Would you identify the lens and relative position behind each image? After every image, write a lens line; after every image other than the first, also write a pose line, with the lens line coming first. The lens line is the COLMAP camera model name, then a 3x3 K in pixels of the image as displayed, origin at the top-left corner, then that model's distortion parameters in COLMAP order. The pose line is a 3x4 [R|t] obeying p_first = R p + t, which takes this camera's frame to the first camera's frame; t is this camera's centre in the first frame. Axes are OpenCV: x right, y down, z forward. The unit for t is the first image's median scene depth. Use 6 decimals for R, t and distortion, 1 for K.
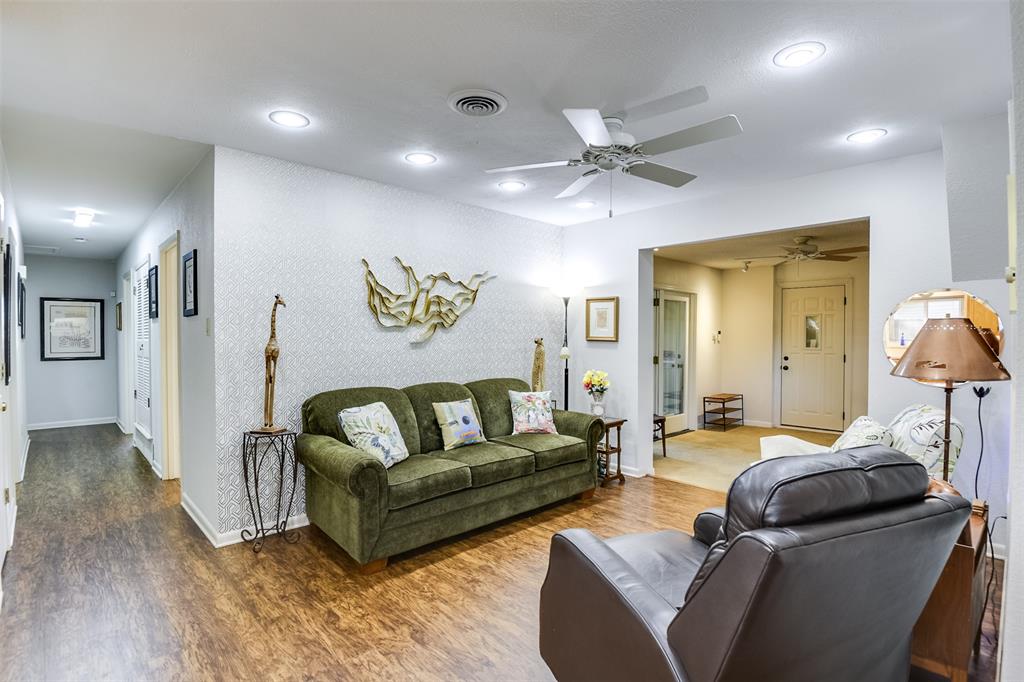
lens RADIAL K [[512.7, 0, 510.5], [0, 512.7, 342.5], [0, 0, 1]] dist [0.030213, -0.000560]
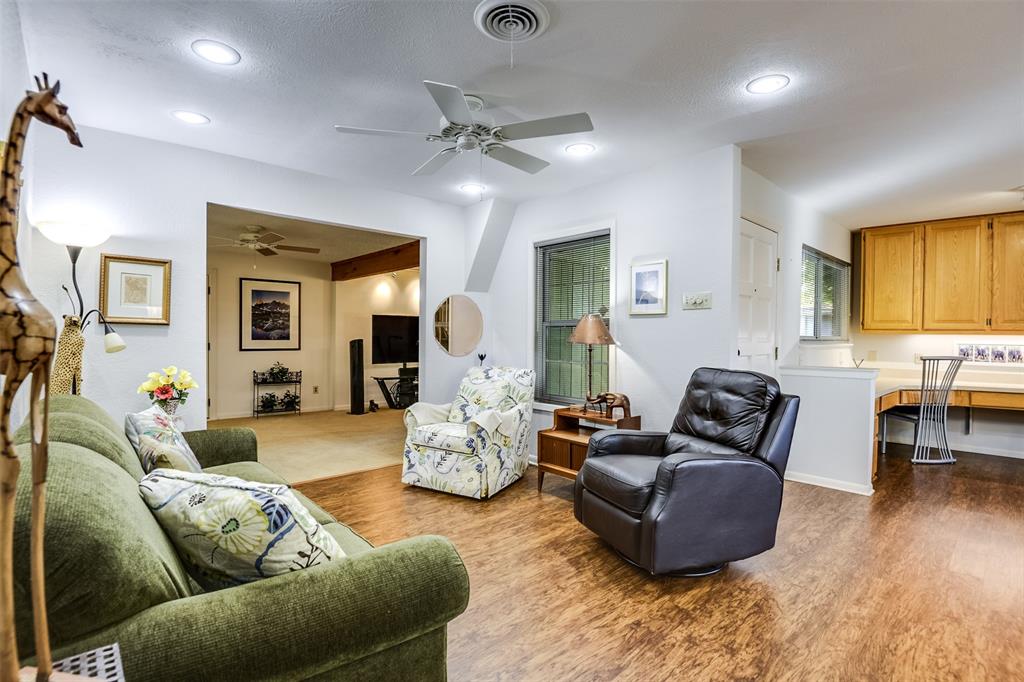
lens RADIAL K [[488.1, 0, 518.2], [0, 488.1, 339.3], [0, 0, 1]] dist [-0.027528, -0.000719]
pose [[0.001900, -0.010189, 0.999946, -0.458104], [0.002708, 0.999944, 0.010184, 0.011793], [-0.999995, 0.002689, 0.001928, 0.553544]]
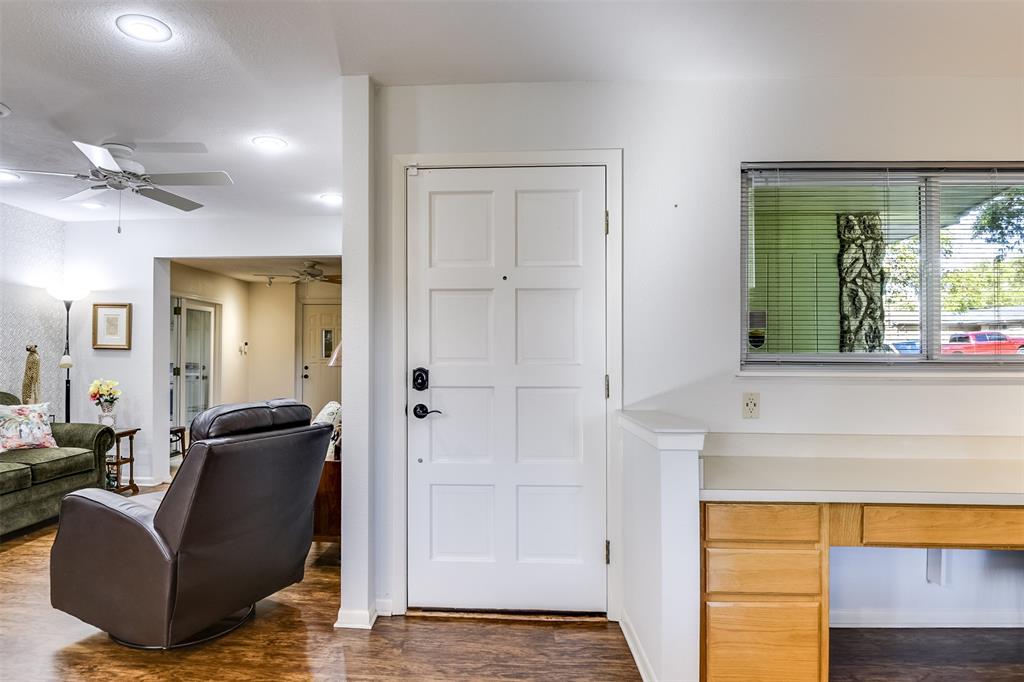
lens RADIAL K [[588.9, 0, 506.6], [0, 588.9, 348.3], [0, 0, 1]] dist [-0.046676, -0.008052]
pose [[0.716820, 0.005982, 0.697233, -0.041862], [0.008439, 0.999816, -0.017254, 0.021409], [-0.697207, 0.018252, 0.716637, -0.285594]]
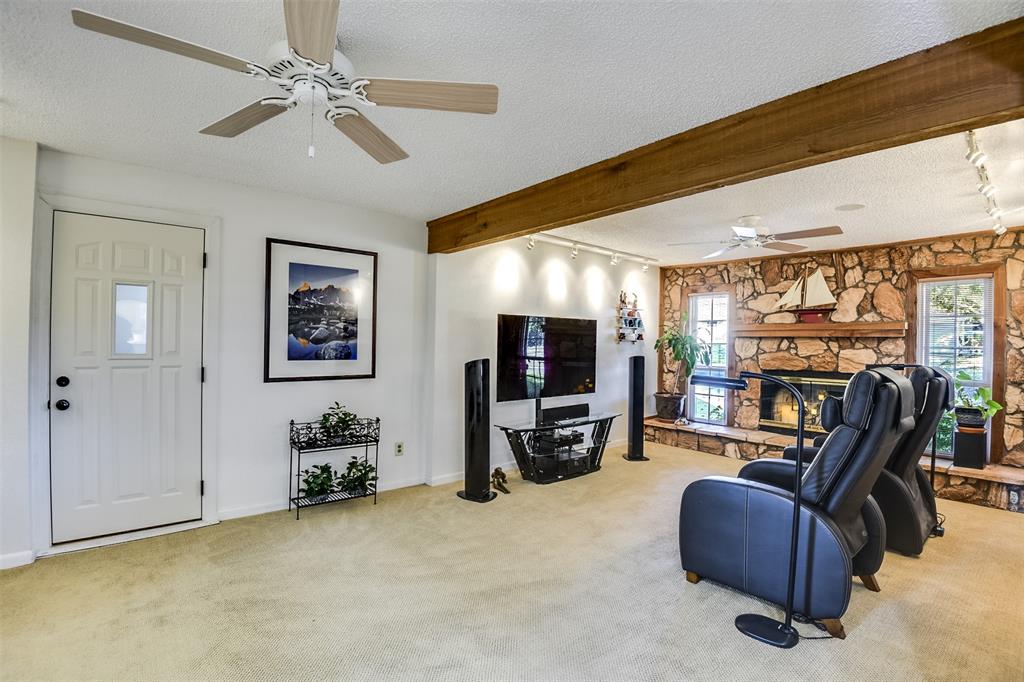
lens RADIAL K [[488.1, 0, 518.9], [0, 488.1, 341.6], [0, 0, 1]] dist [-0.027528, -0.000719]
pose [[0.048439, -0.002072, 0.998824, 0.276184], [-0.006140, 0.999978, 0.002372, -0.006655], [-0.998807, -0.006248, 0.048425, 0.971502]]
